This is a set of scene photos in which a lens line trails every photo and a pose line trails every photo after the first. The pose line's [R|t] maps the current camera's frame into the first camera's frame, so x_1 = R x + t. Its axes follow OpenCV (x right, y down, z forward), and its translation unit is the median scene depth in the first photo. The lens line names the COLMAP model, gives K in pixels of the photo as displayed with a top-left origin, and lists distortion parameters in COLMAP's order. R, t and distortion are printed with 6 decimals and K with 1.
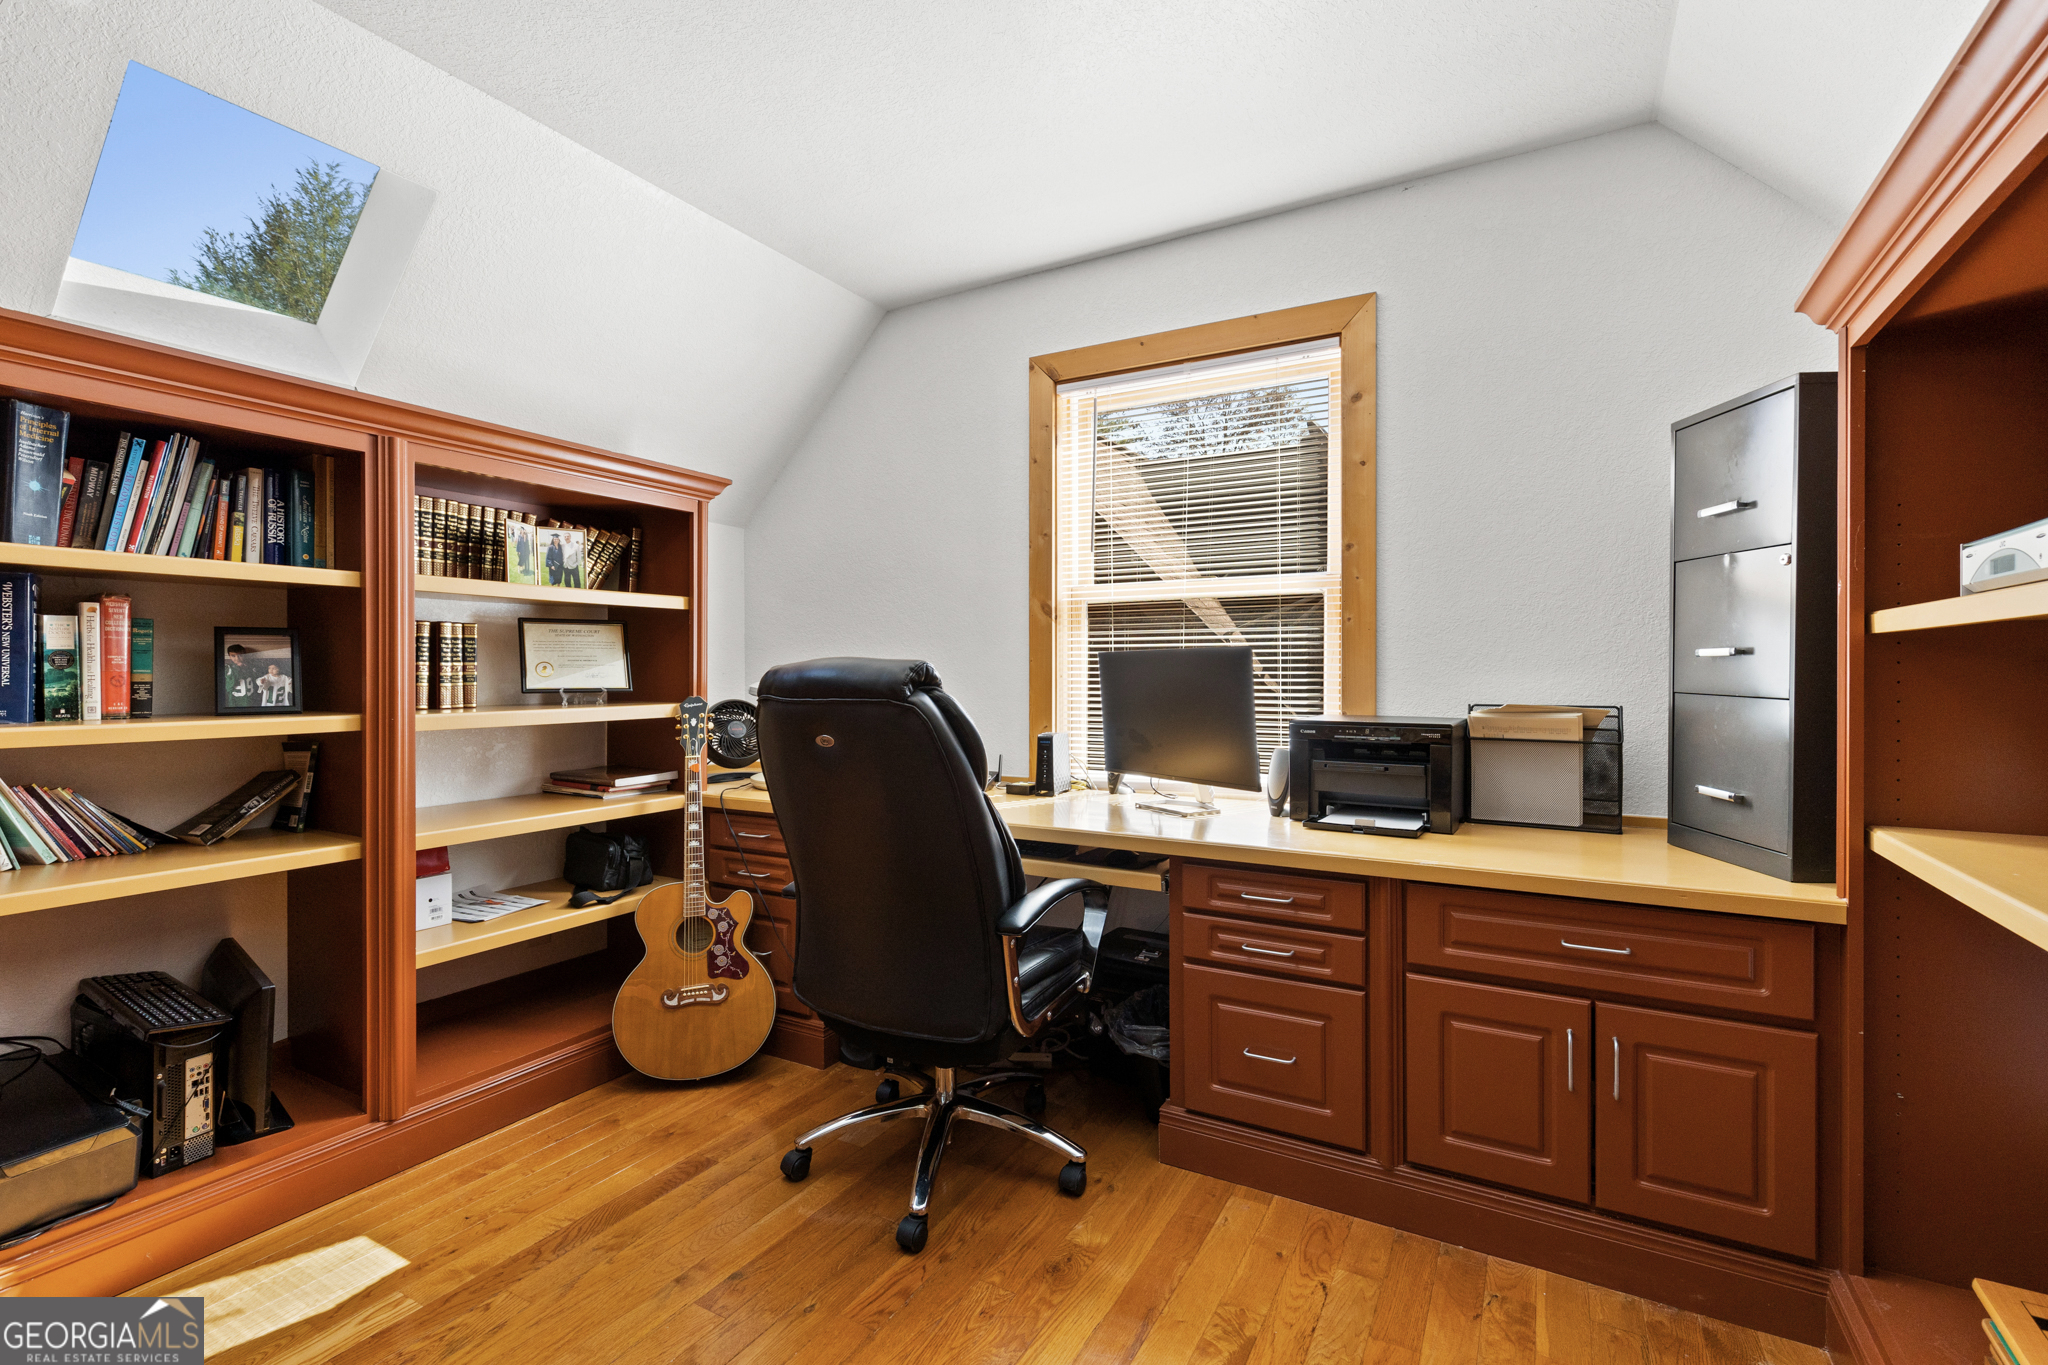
lens RADIAL K [[936.2, 0, 1017.9], [0, 936.2, 669.7], [0, 0, 1]] dist [-0.000689, 0.002207]
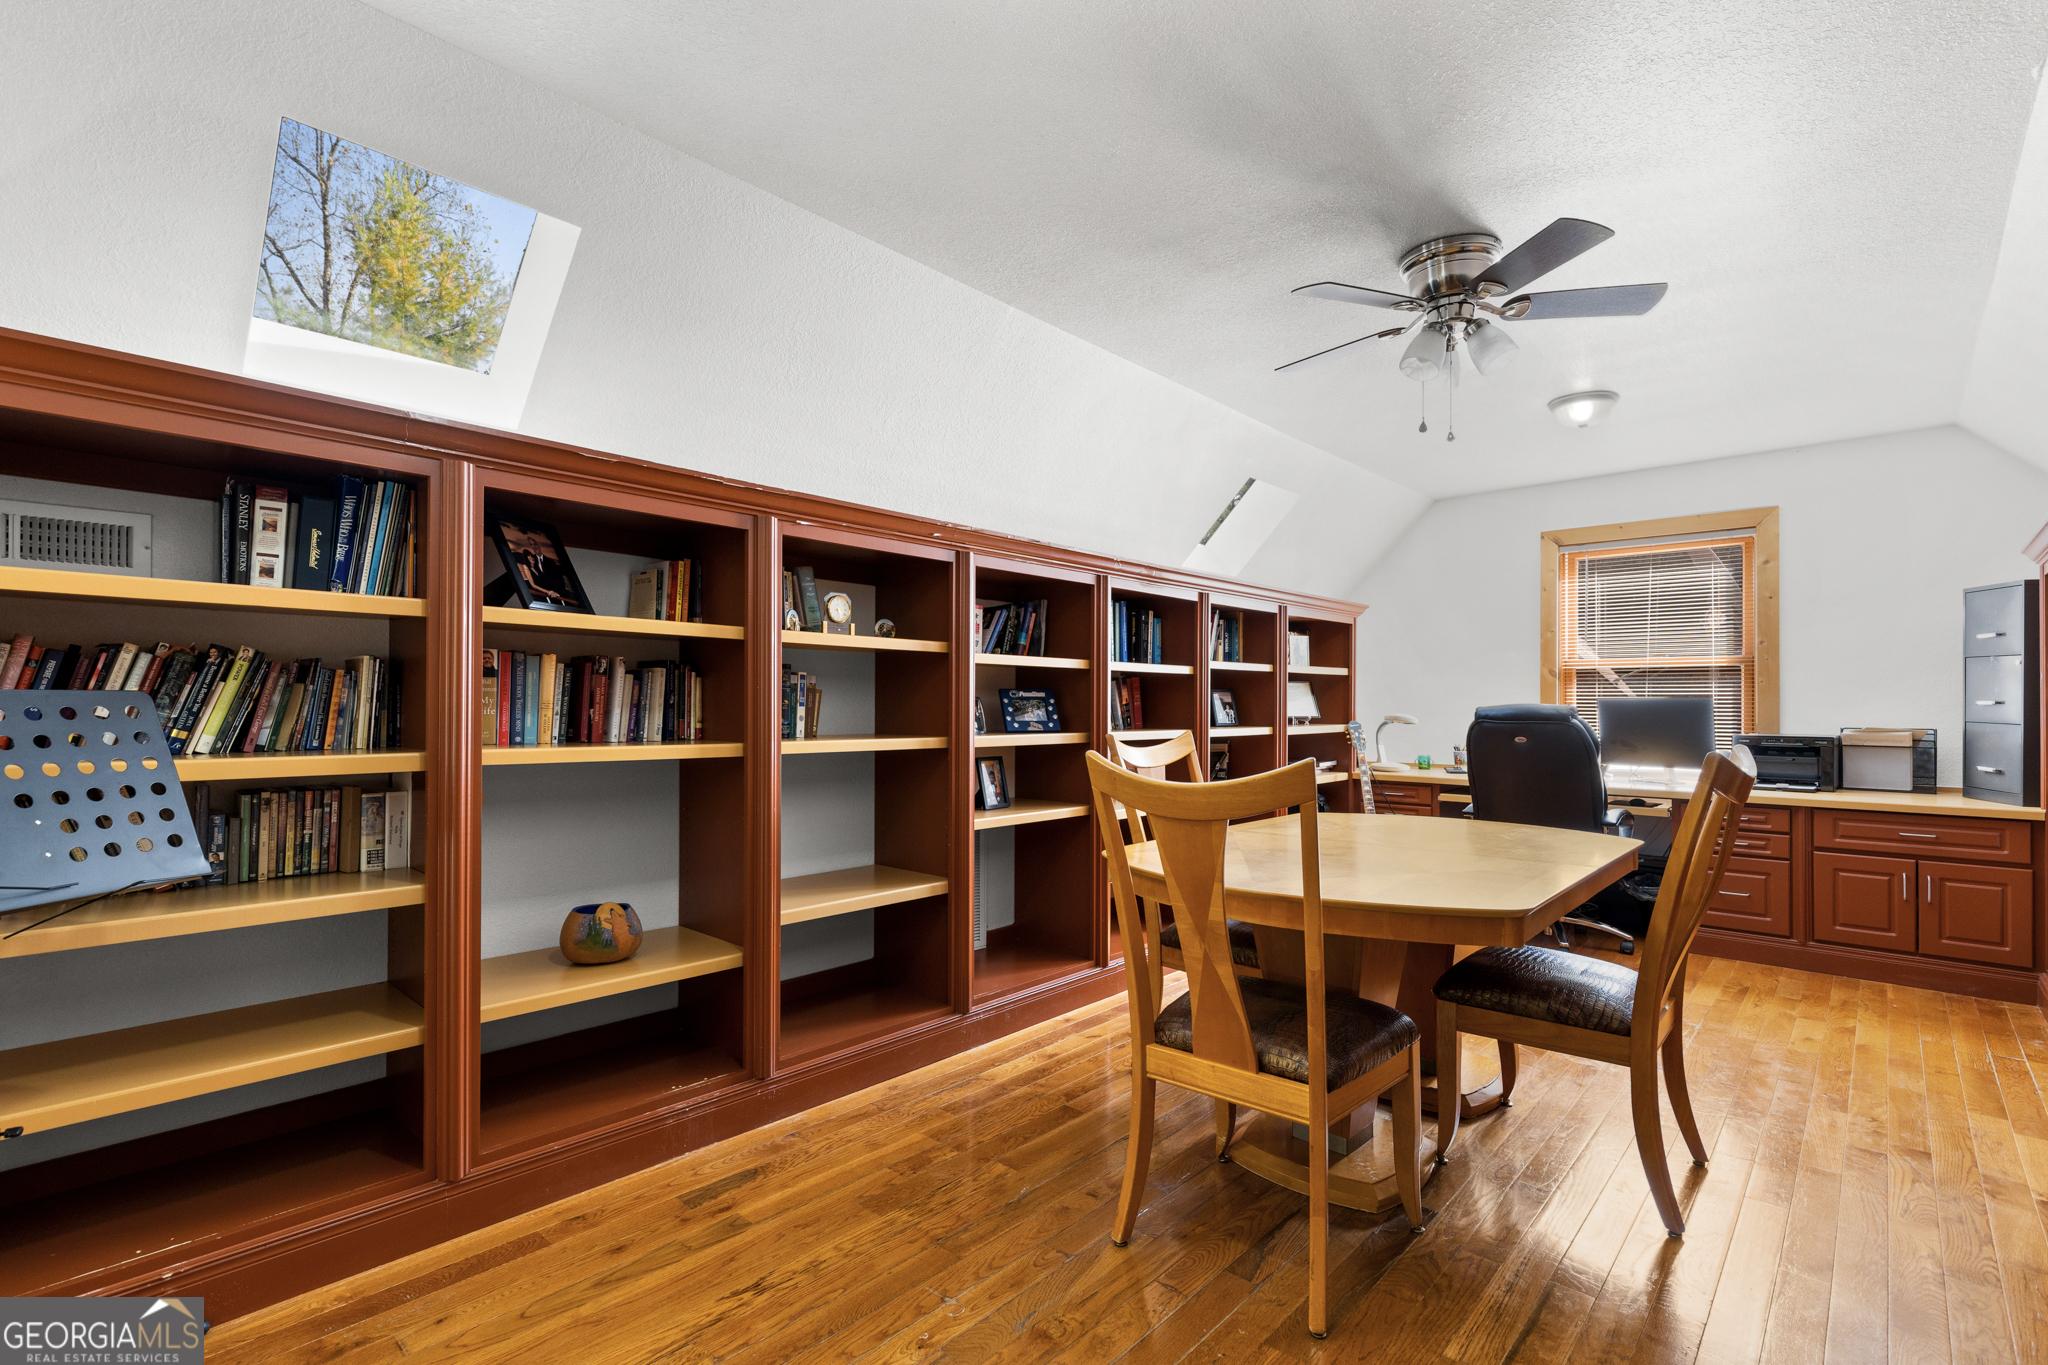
lens RADIAL K [[936.2, 0, 1028.7], [0, 936.2, 700.1], [0, 0, 1]] dist [-0.000689, 0.002207]
pose [[0.976255, 0.003353, -0.216597, -0.771375], [-0.005299, 0.999951, -0.008401, 0.005589], [0.216558, 0.009350, 0.976225, -1.307184]]
